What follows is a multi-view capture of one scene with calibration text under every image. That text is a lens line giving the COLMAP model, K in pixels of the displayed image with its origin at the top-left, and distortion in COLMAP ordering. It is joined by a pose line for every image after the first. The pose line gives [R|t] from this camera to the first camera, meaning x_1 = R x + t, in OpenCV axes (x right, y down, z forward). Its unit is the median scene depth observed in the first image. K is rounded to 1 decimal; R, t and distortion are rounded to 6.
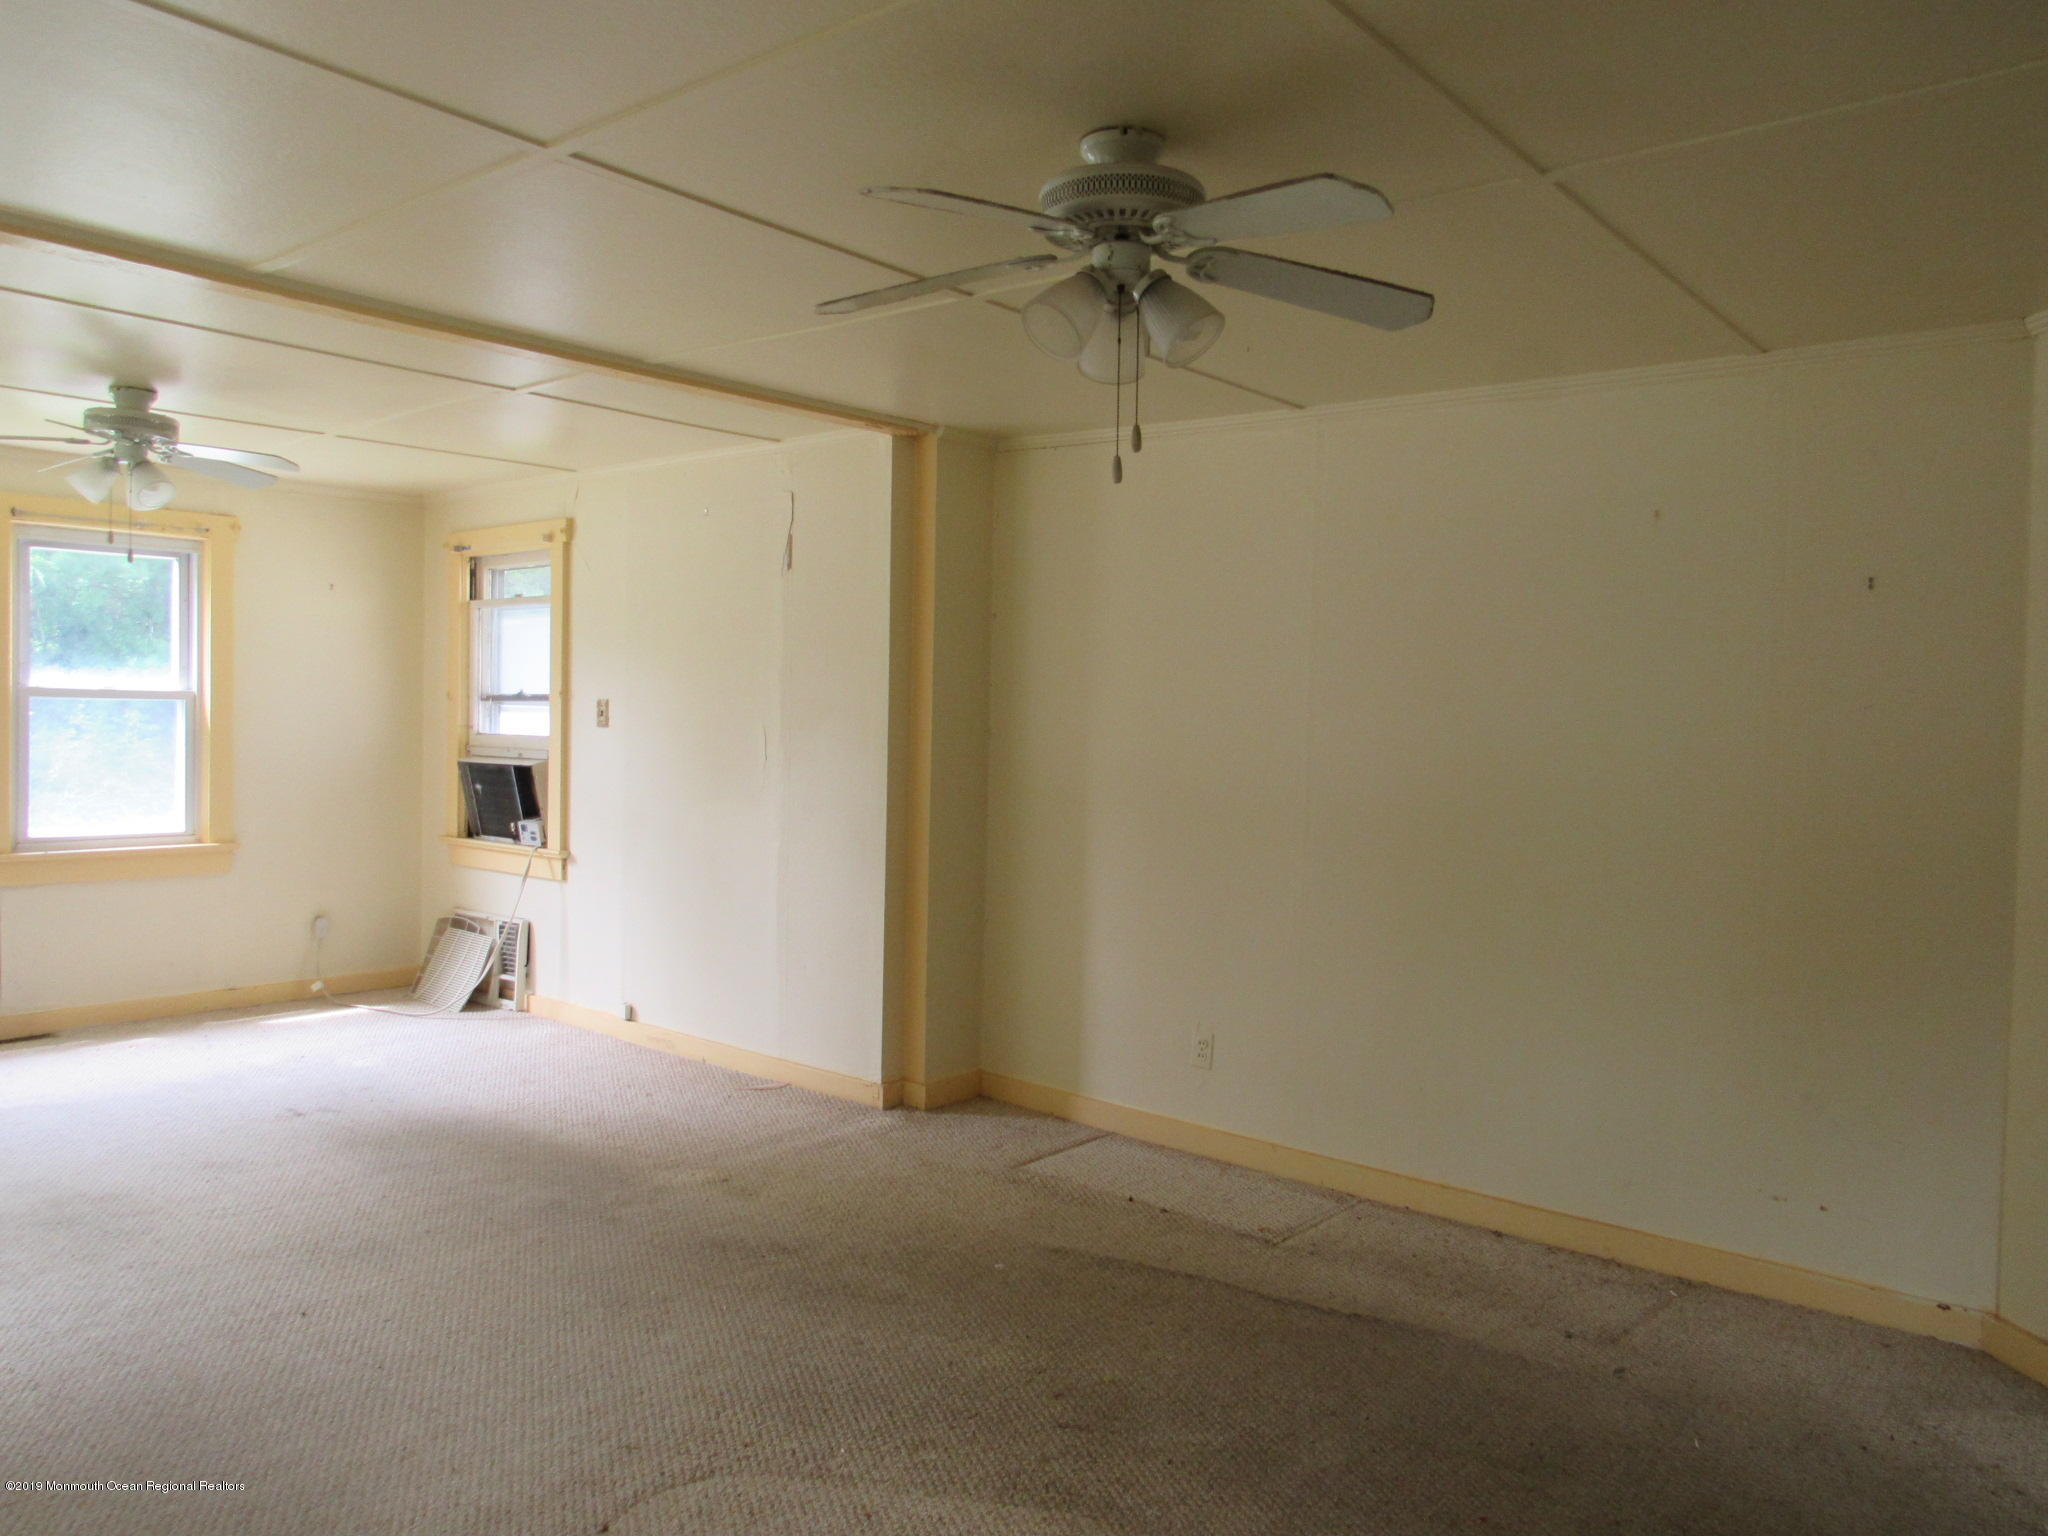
lens RADIAL K [[1516.0, 0, 1020.0], [0, 1516.0, 765.1], [0, 0, 1]] dist [0.004632, 0.001602]
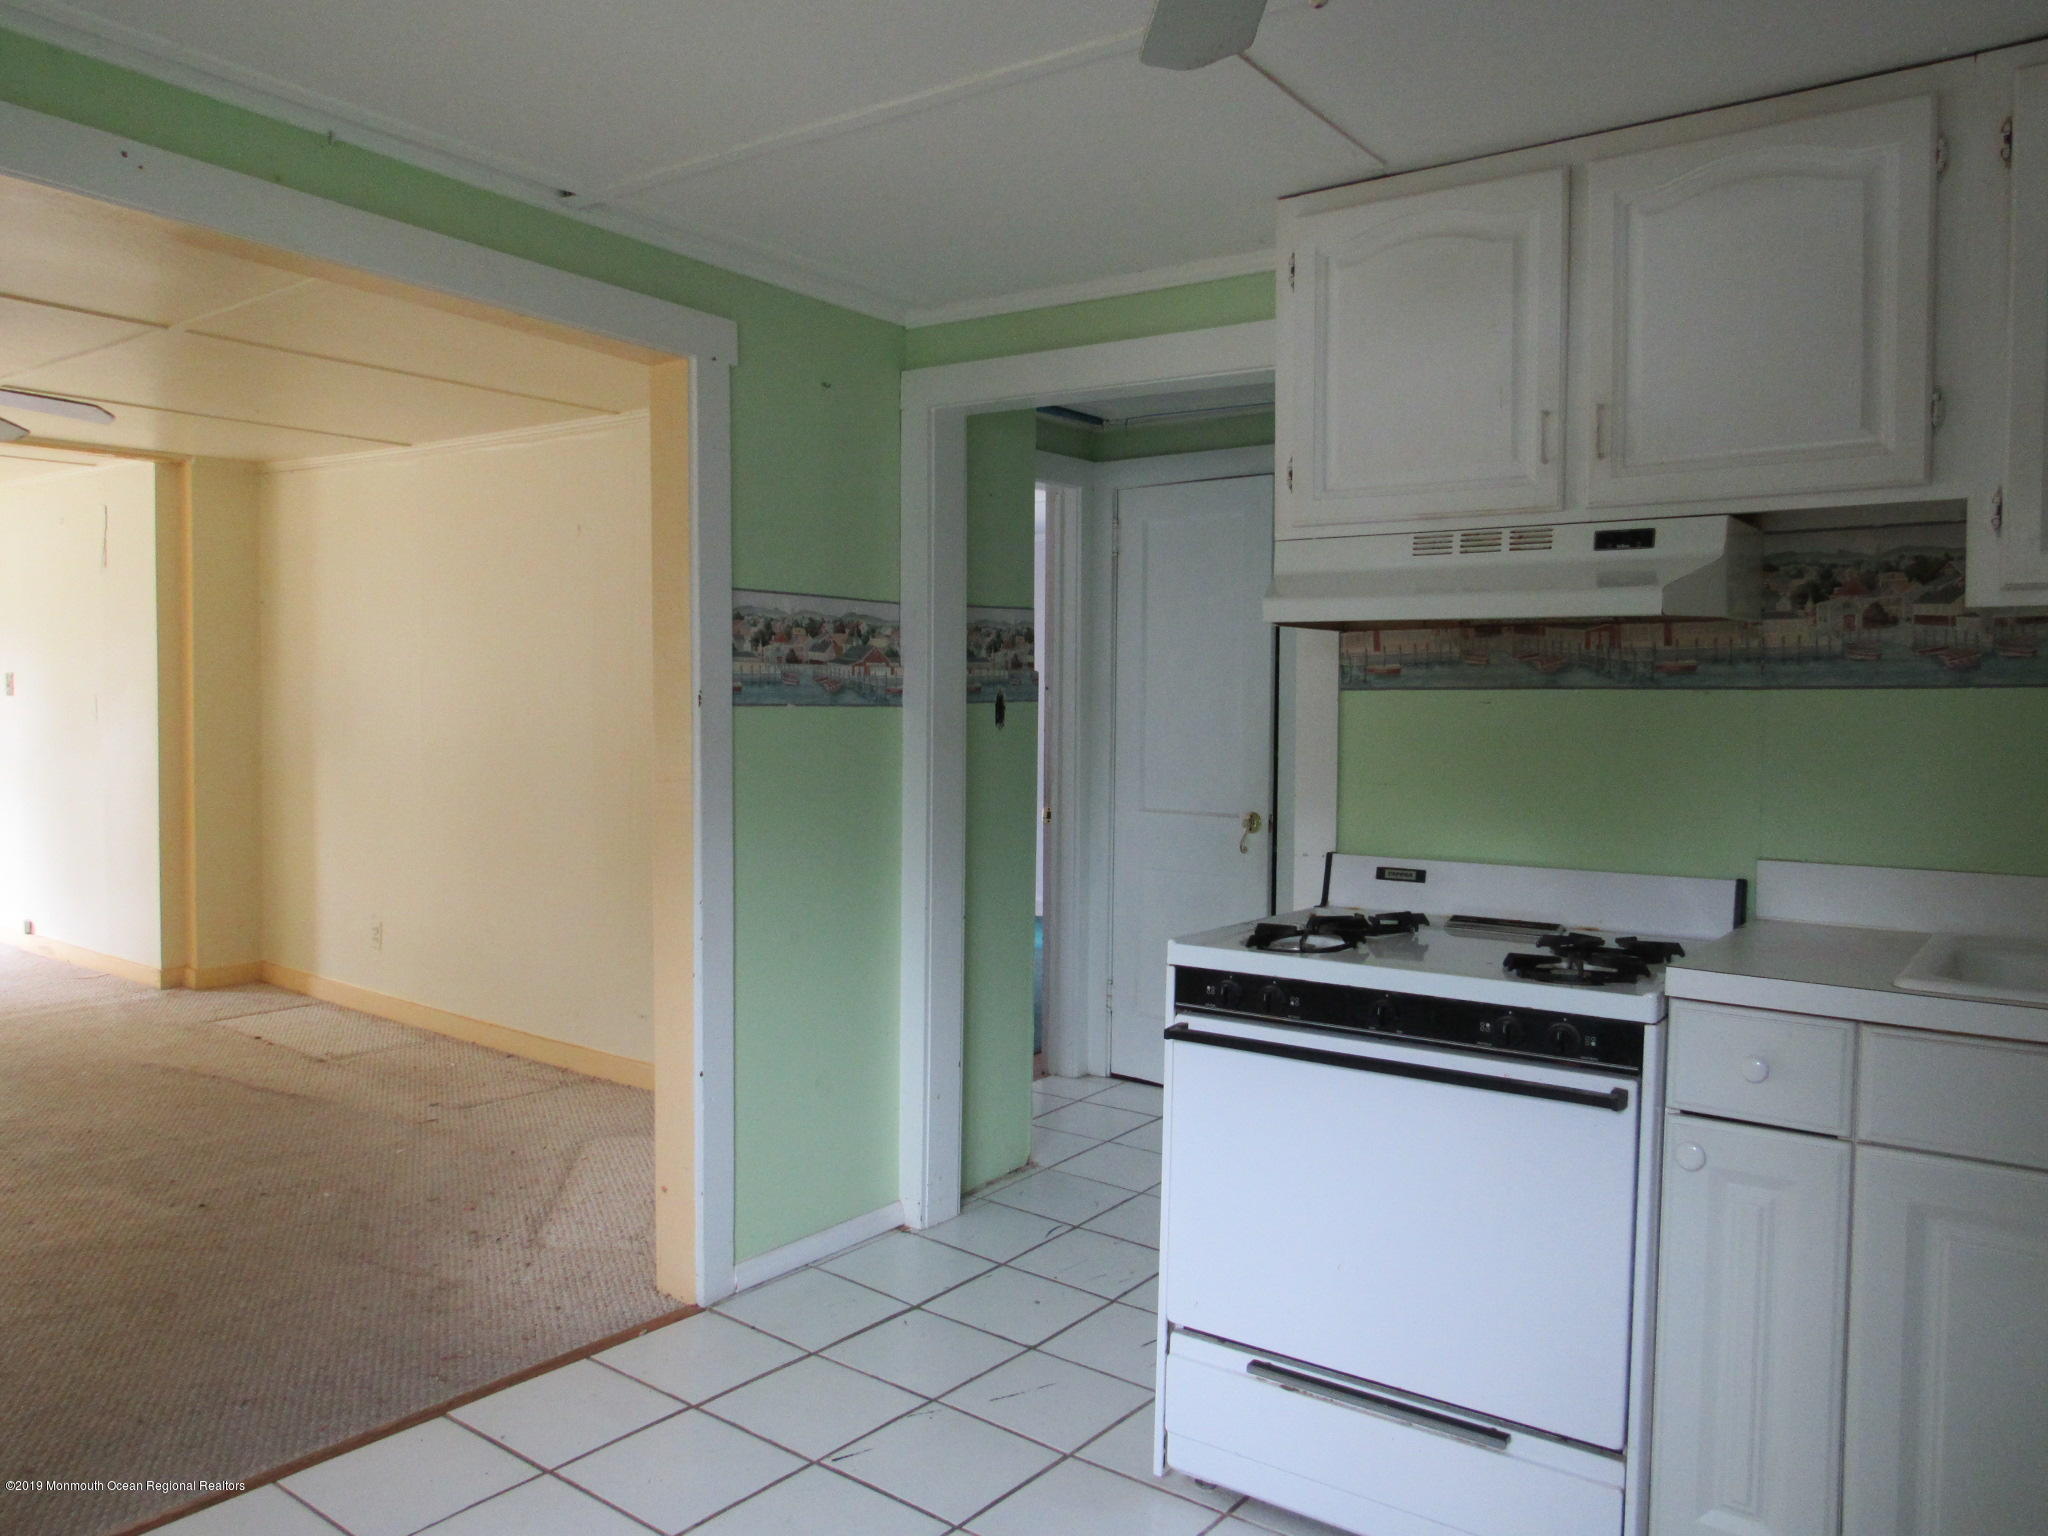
lens RADIAL K [[1516.0, 0, 1022.2], [0, 1516.0, 775.4], [0, 0, 1]] dist [0.004632, 0.001602]
pose [[0.999478, -0.014504, 0.028883, 0.603335], [0.013945, 0.999713, 0.019461, 0.030376], [-0.029157, -0.019048, 0.999393, -0.304574]]
